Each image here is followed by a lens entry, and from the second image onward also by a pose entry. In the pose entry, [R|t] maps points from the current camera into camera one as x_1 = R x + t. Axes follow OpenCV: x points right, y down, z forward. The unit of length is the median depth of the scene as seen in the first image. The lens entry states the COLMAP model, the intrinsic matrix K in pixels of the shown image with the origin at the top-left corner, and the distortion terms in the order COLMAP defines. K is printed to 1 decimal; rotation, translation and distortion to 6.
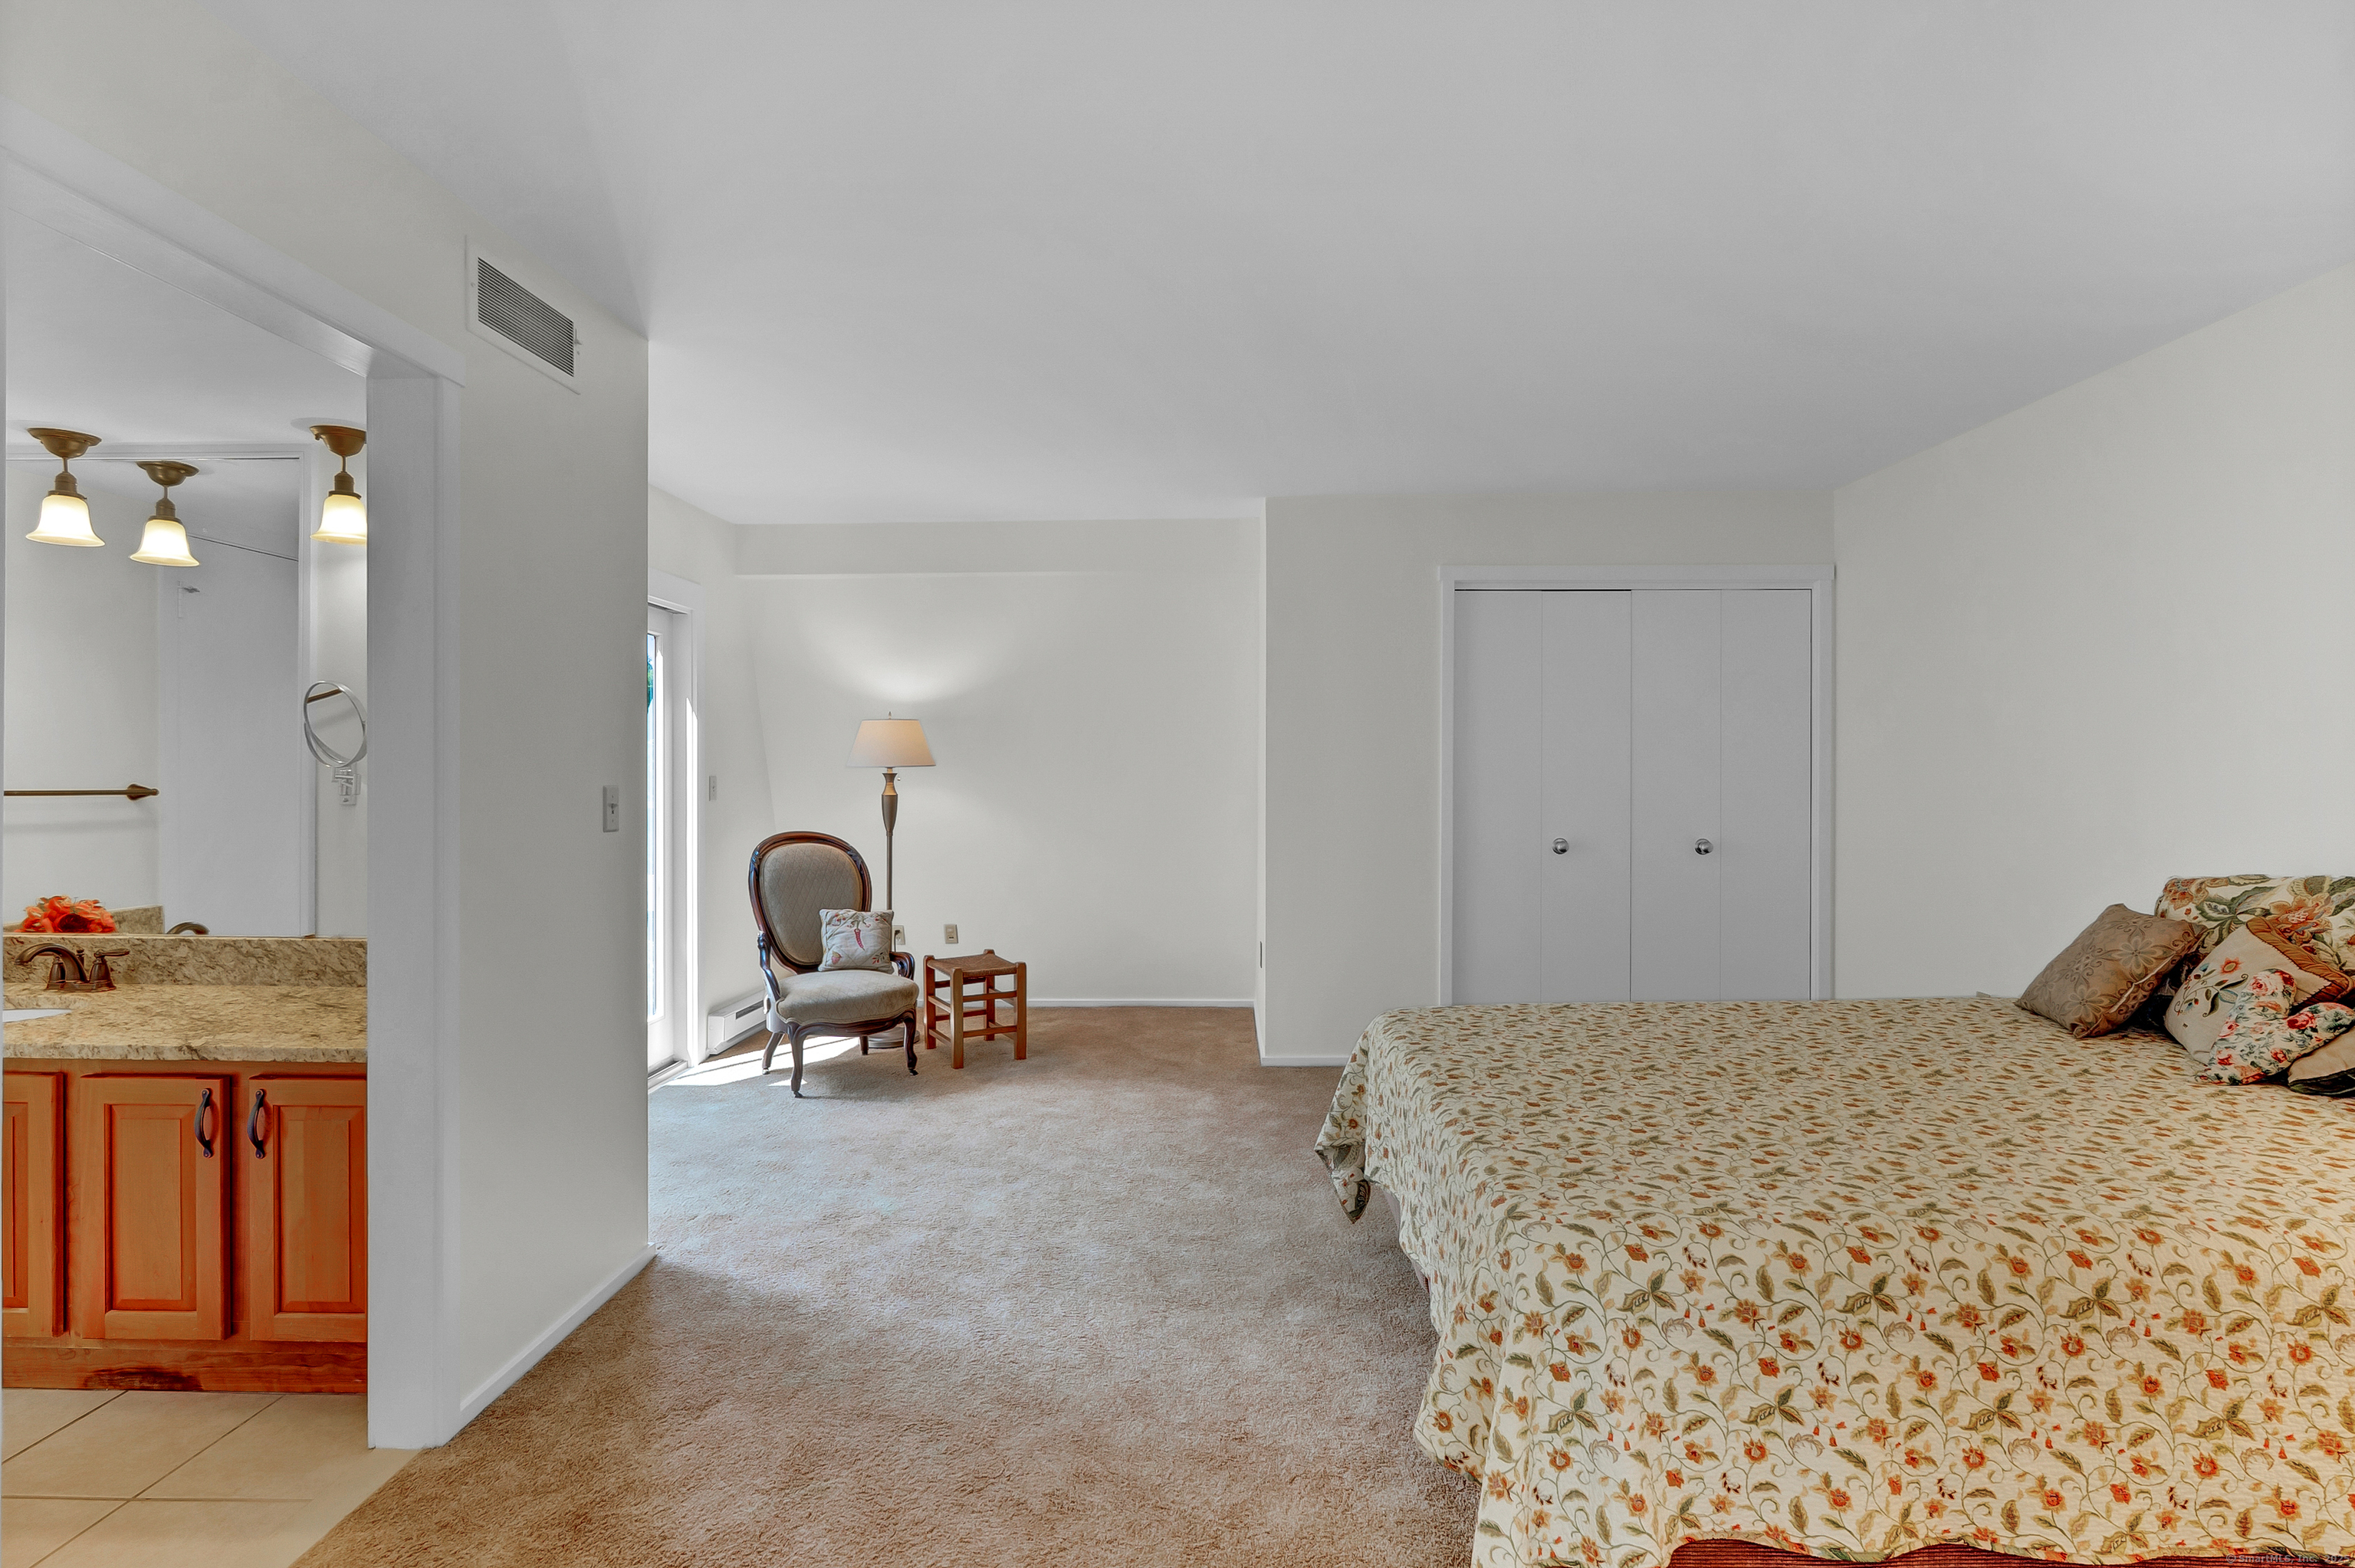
lens RADIAL K [[1118.0, 0, 1180.3], [0, 1118.0, 776.8], [0, 0, 1]] dist [-0.003298, 0.000789]
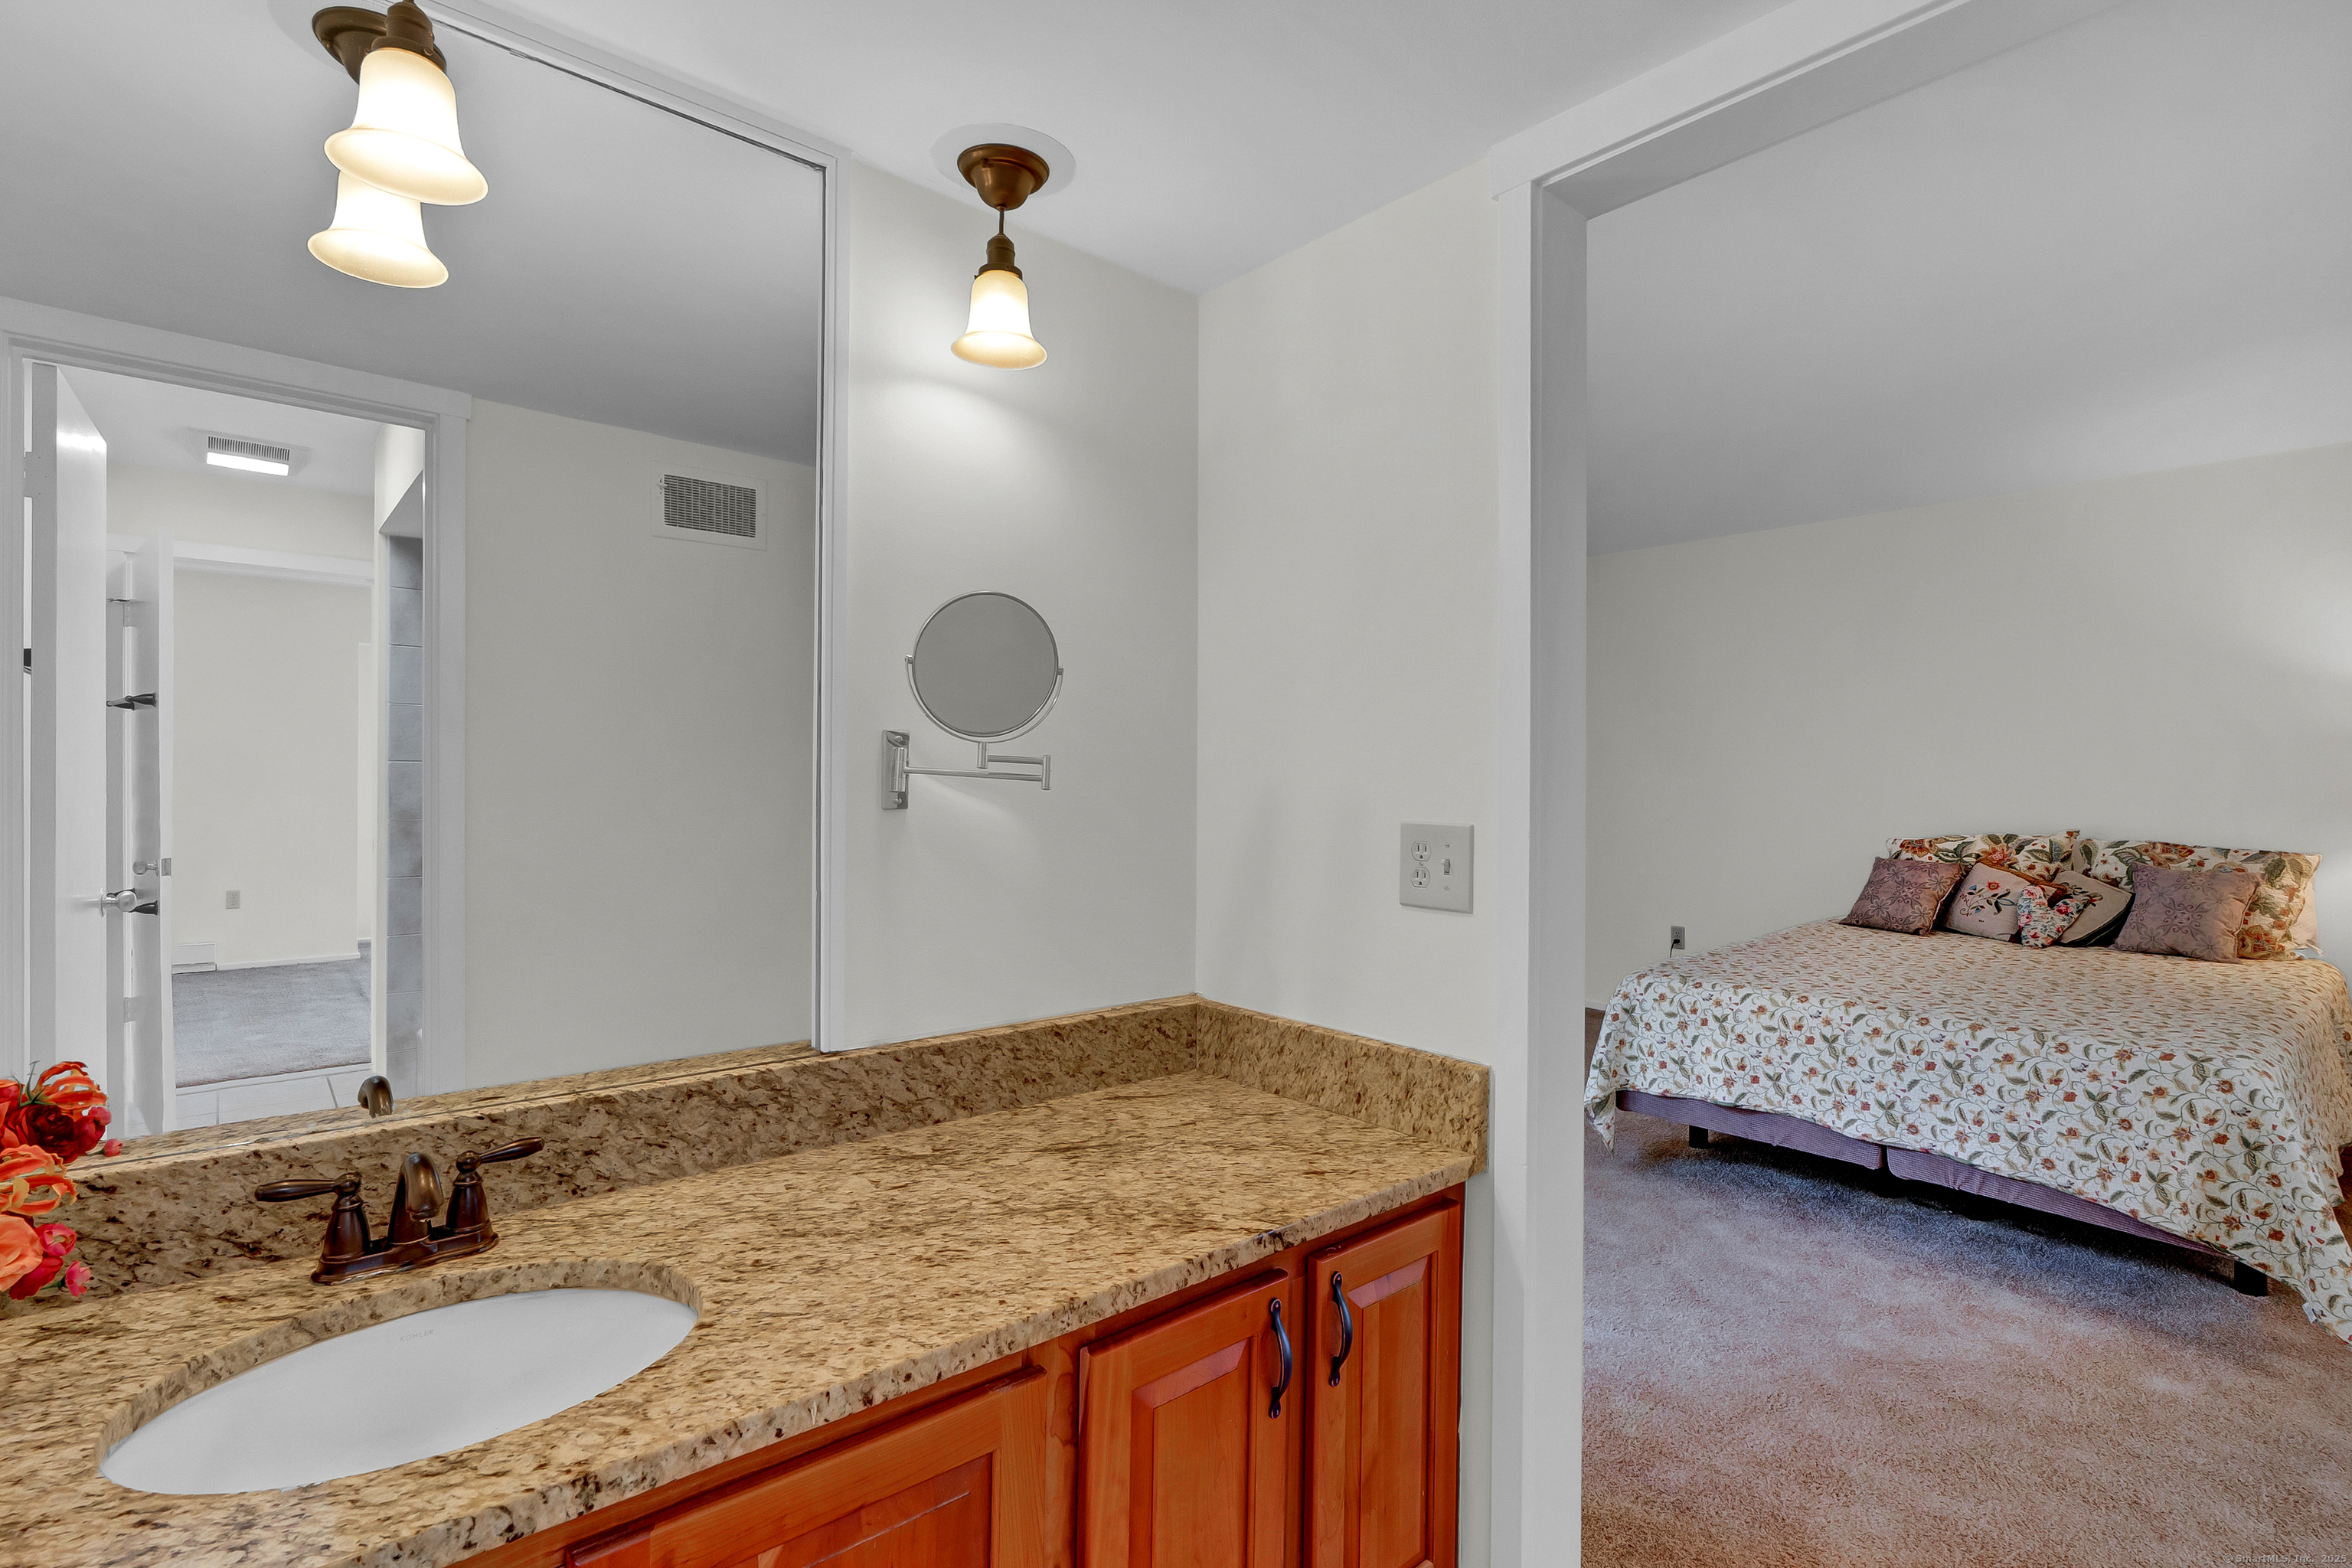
lens RADIAL K [[1116.7, 0, 1178.8], [0, 1116.7, 776.8], [0, 0, 1]] dist [-0.003298, 0.000789]
pose [[0.732792, 0.007269, 0.680414, -1.148456], [-0.007034, 0.999970, -0.003107, 0.008961], [-0.680416, -0.002509, 0.732822, 0.535106]]
